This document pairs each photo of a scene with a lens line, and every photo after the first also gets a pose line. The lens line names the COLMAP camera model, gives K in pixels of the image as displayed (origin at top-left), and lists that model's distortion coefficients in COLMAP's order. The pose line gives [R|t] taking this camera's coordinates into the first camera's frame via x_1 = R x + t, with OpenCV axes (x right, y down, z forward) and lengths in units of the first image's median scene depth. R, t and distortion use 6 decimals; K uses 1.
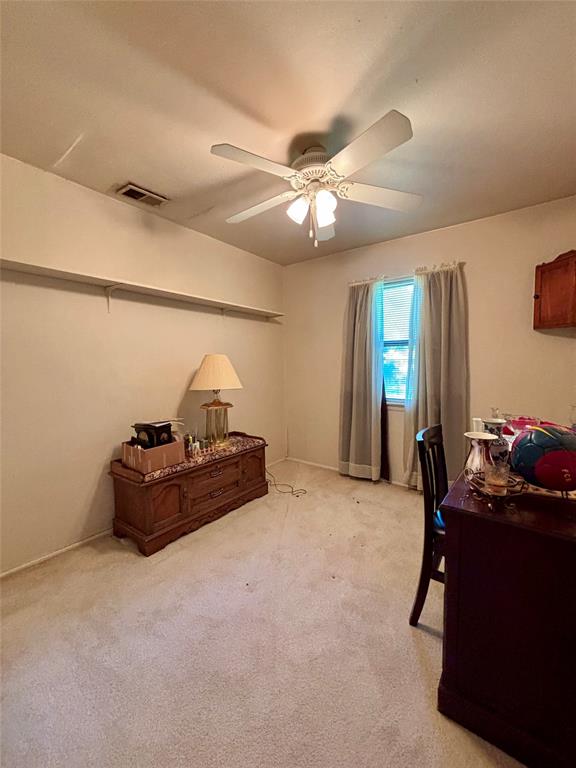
lens RADIAL K [[310.7, 0, 288.9], [0, 310.7, 382.3], [0, 0, 1]] dist [0.007930, -0.001845]
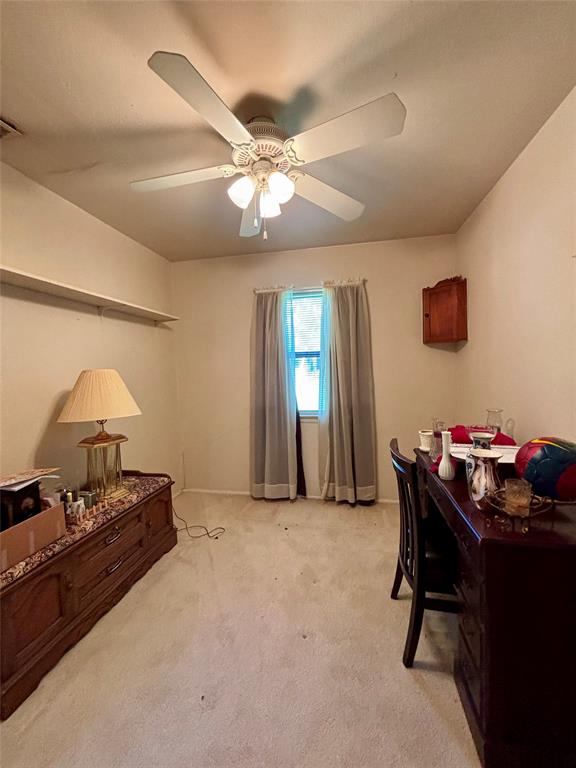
lens RADIAL K [[310.7, 0, 287.3], [0, 310.7, 382.7], [0, 0, 1]] dist [0.007930, -0.001845]
pose [[0.902181, -0.035400, 0.429902, -0.162556], [0.046393, 0.998809, -0.015111, -0.029271], [-0.428855, 0.033577, 0.902749, 0.171879]]
